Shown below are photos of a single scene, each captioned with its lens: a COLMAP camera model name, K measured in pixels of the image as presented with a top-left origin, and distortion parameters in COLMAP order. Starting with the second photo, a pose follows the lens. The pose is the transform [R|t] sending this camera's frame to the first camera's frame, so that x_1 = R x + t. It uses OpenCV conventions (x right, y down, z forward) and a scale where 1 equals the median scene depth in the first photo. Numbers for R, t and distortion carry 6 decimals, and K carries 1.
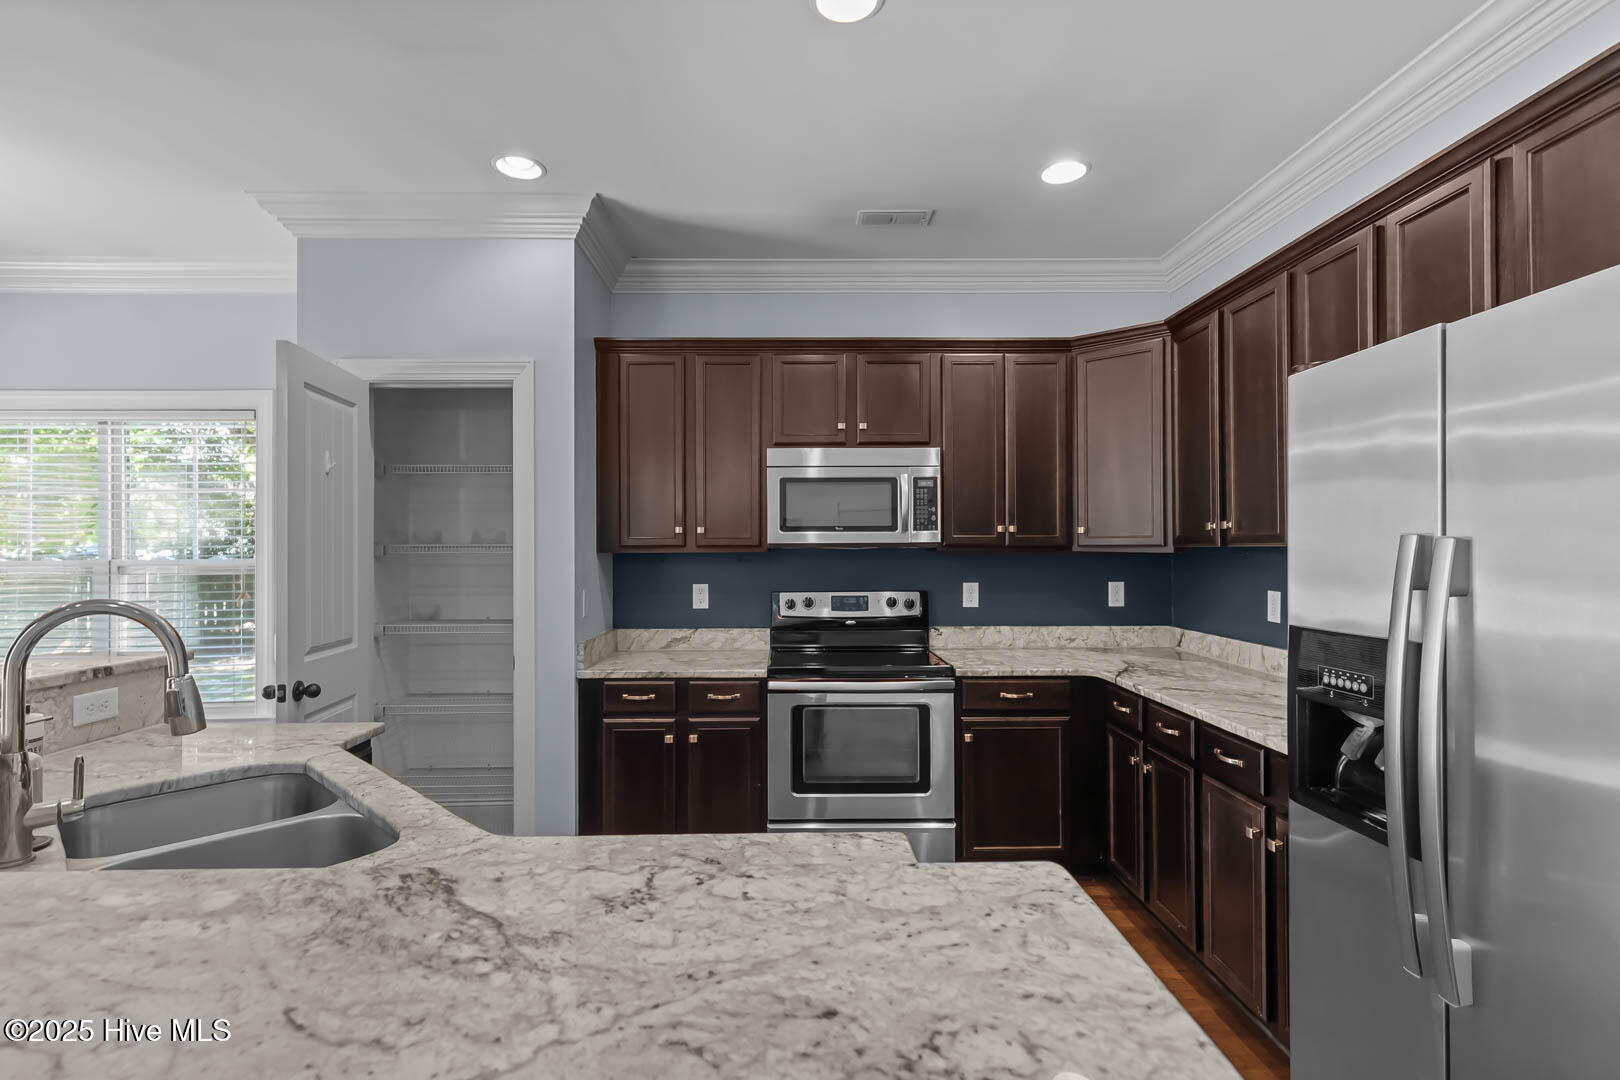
lens RADIAL K [[757.1, 0, 801.8], [0, 757.1, 545.1], [0, 0, 1]] dist [0.009867, 0.000005]
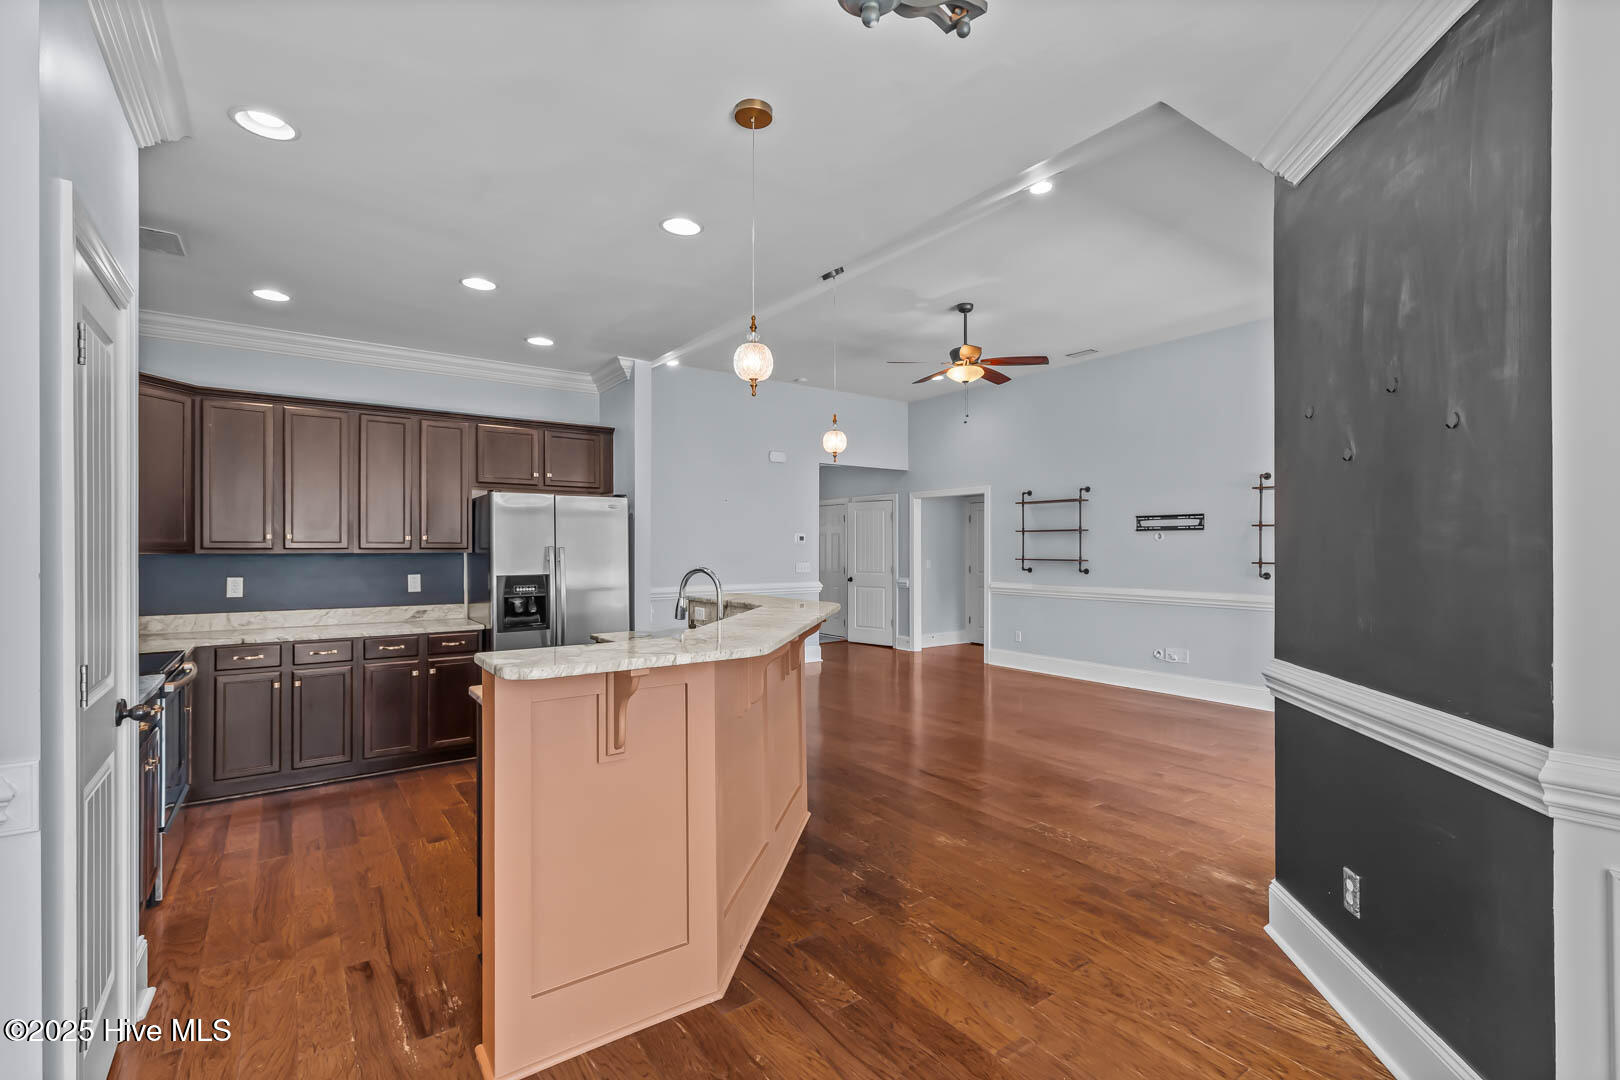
lens RADIAL K [[734.2, 0, 829.8], [0, 734.2, 548.8], [0, 0, 1]] dist [0.002871, 0.000053]
pose [[-0.581111, 0.004822, 0.813810, -1.217577], [-0.000693, 0.999979, -0.006420, 0.008662], [-0.813824, -0.004294, -0.581095, 0.793114]]
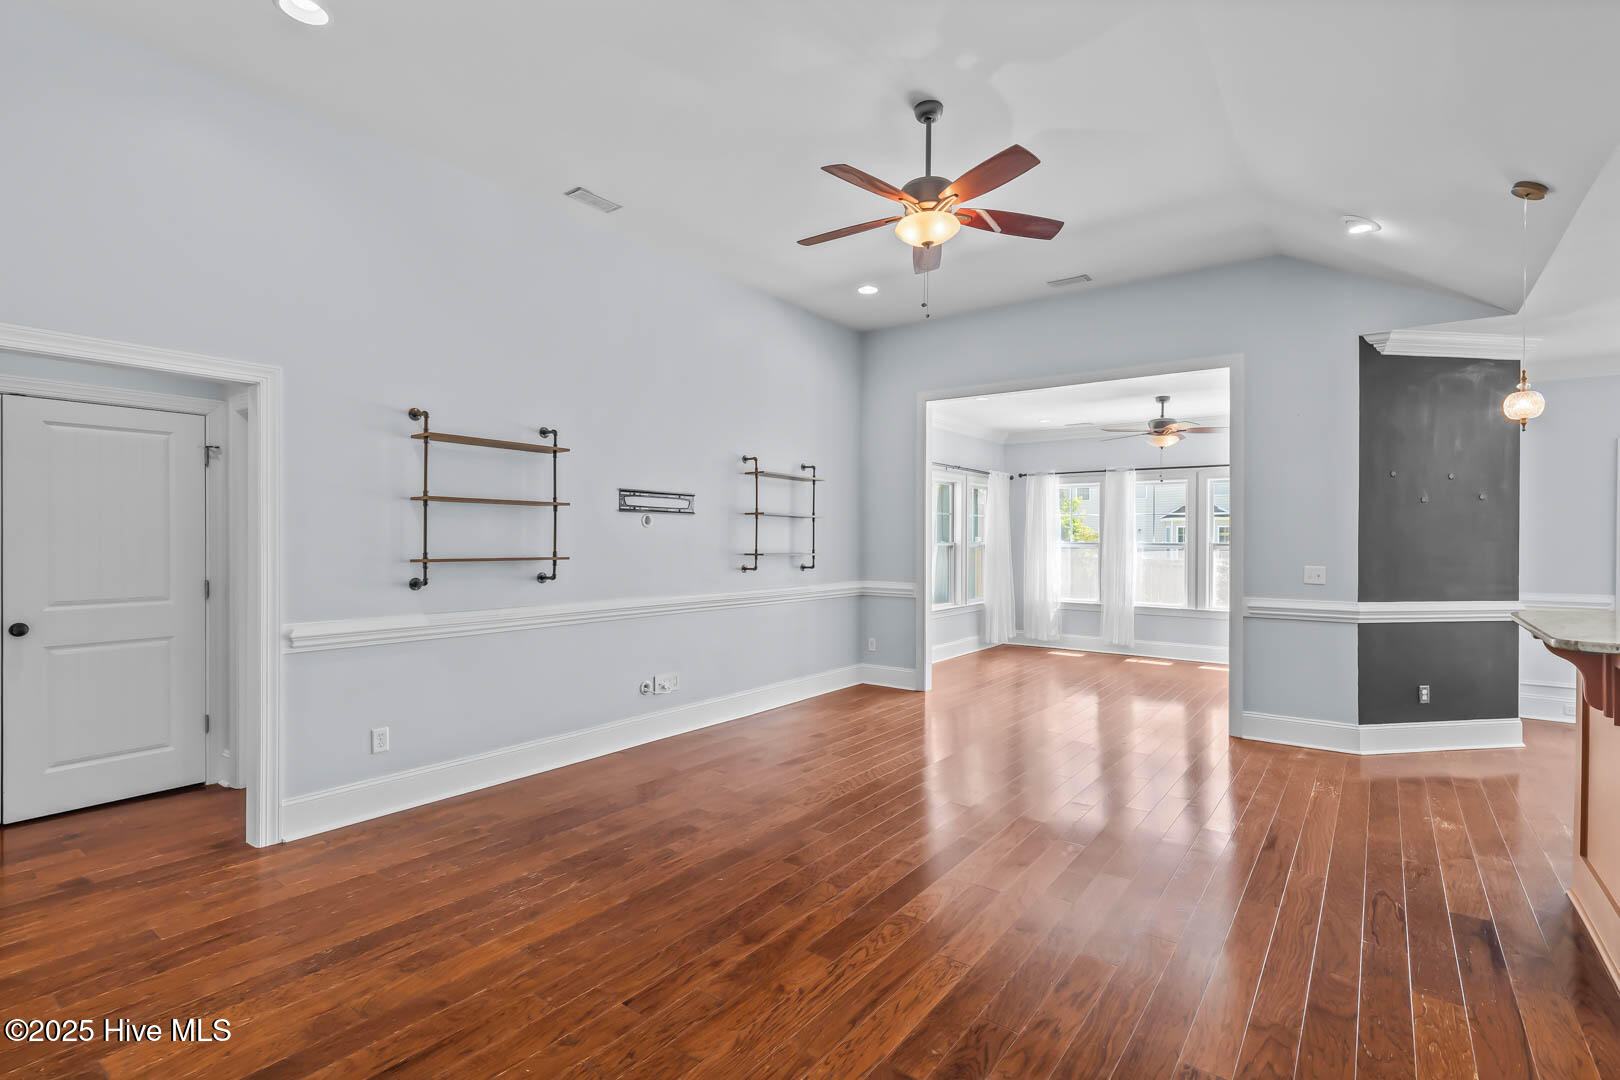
lens RADIAL K [[753.9, 0, 819.6], [0, 753.9, 539.0], [0, 0, 1]] dist [-0.001423, -0.000403]
pose [[-0.610551, 0.001488, -0.791975, 0.993374], [0.002094, 0.999998, 0.000264, -0.004256], [0.791974, -0.001497, -0.610553, -0.010502]]
